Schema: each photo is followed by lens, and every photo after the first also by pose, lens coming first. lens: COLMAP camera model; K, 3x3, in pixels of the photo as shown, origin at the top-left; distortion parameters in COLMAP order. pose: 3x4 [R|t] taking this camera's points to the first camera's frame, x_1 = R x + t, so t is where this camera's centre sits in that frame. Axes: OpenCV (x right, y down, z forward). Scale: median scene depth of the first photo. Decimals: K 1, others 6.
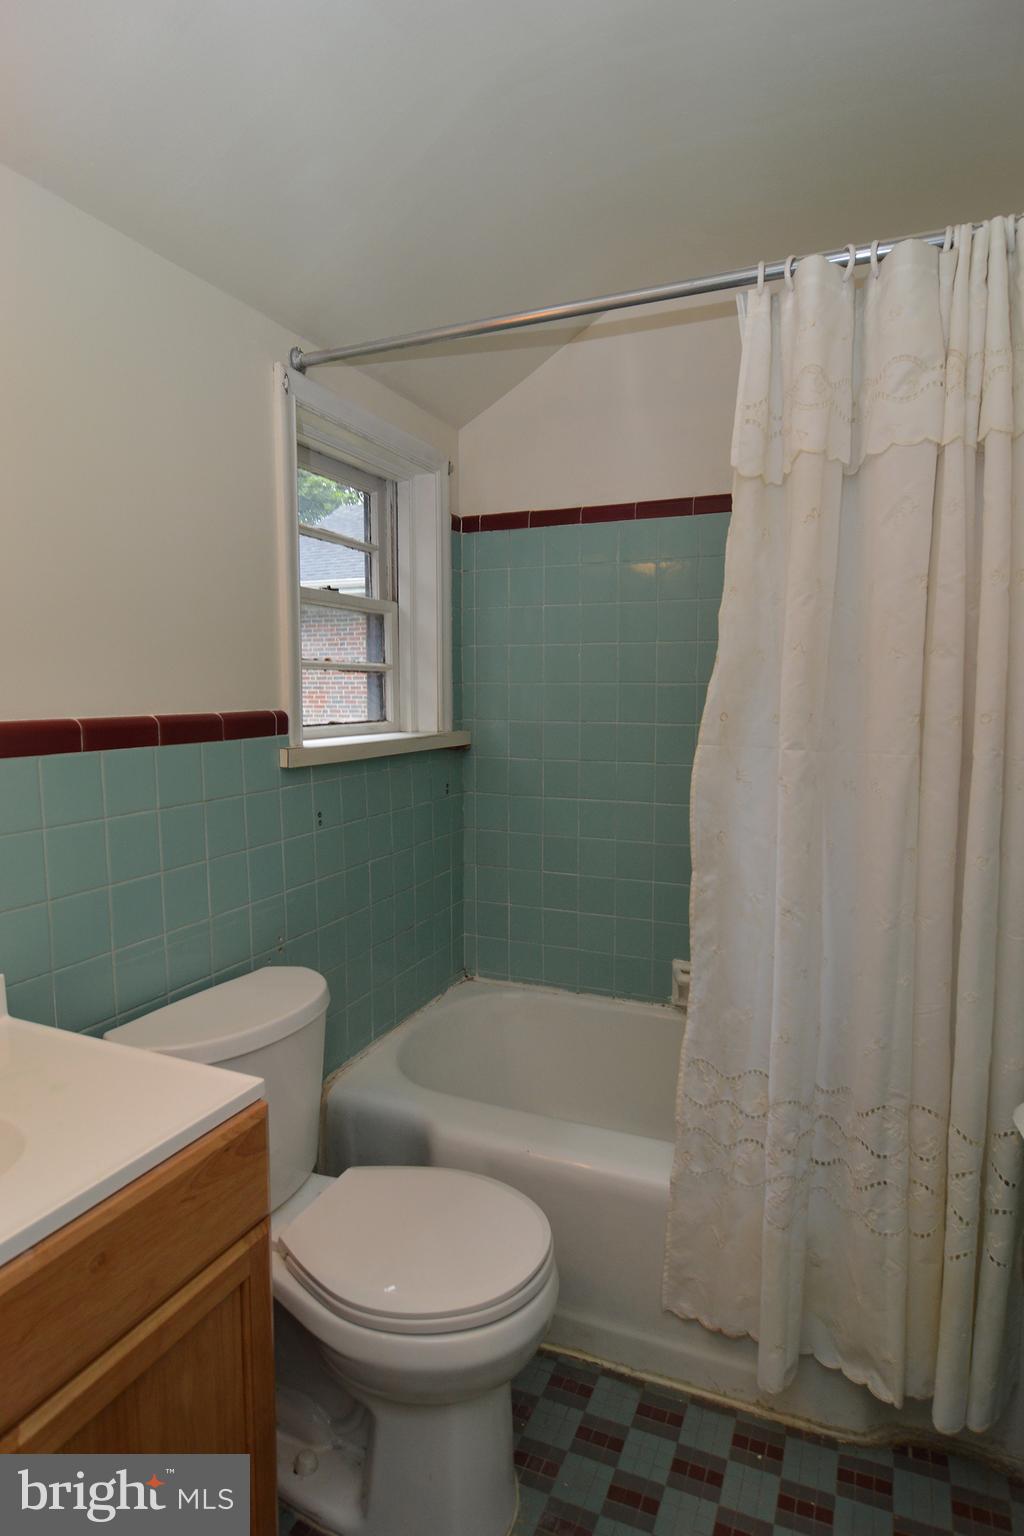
lens RADIAL K [[834.6, 0, 512.0], [0, 834.6, 768.0], [0, 0, 1]] dist [-0.000271, -0.014310]
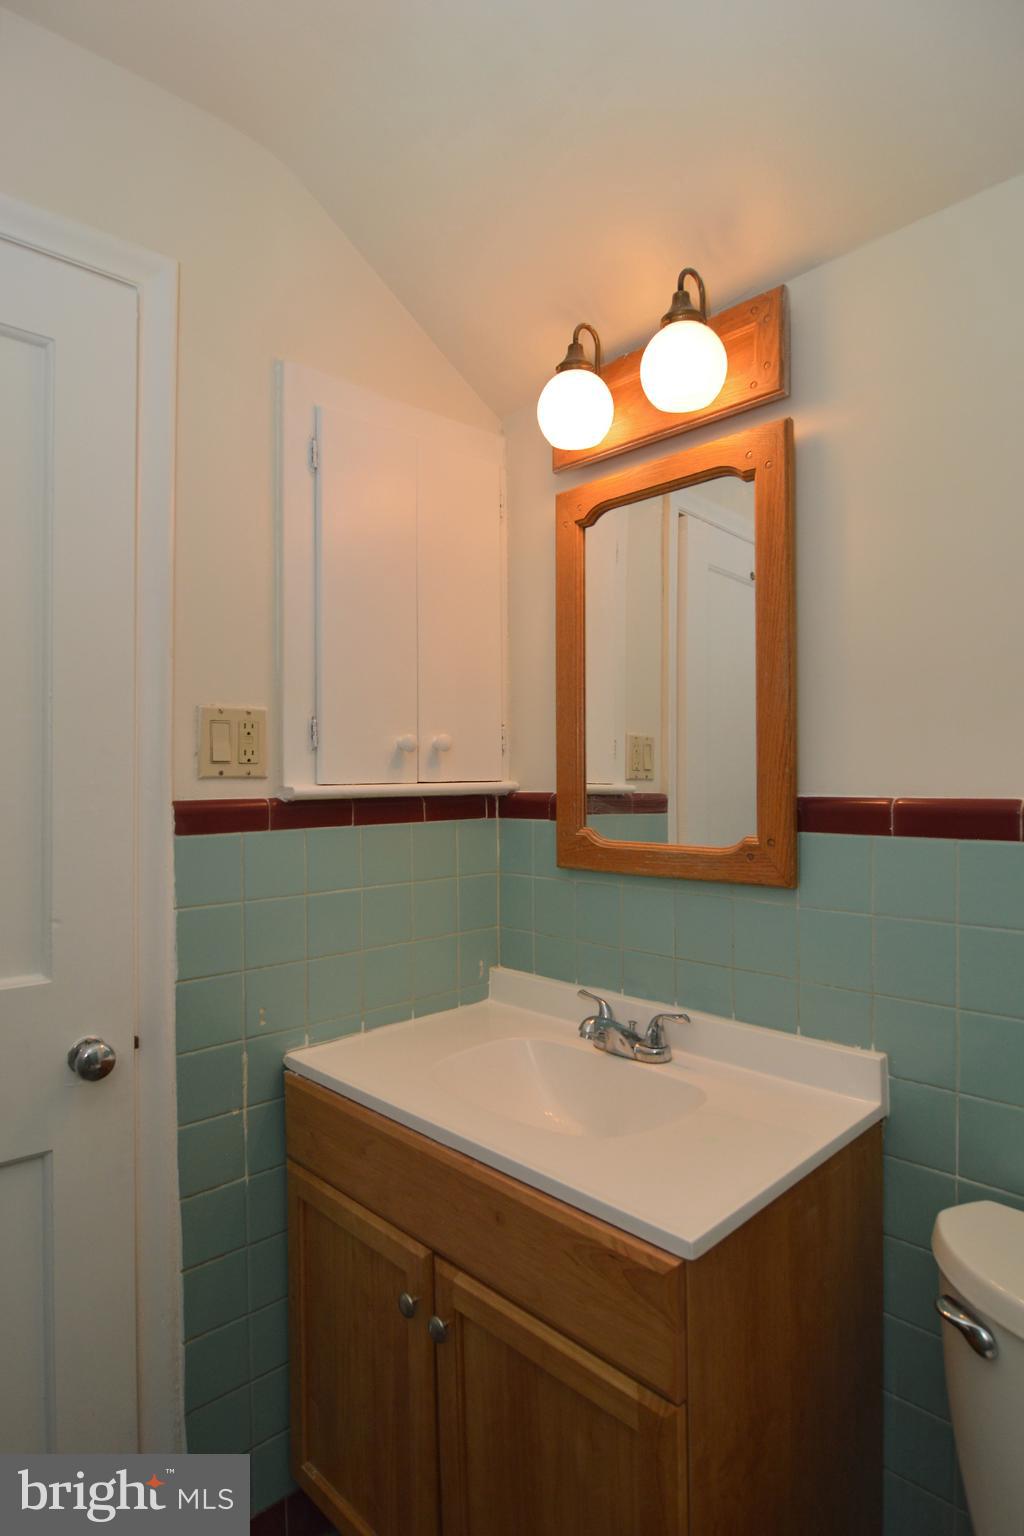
lens RADIAL K [[834.6, 0, 512.0], [0, 834.6, 768.0], [0, 0, 1]] dist [-0.000271, -0.014310]
pose [[-0.392631, -0.012279, -0.919614, 0.604903], [-0.056119, 0.998368, 0.010629, -0.102943], [0.917982, 0.055781, -0.392679, 1.293911]]
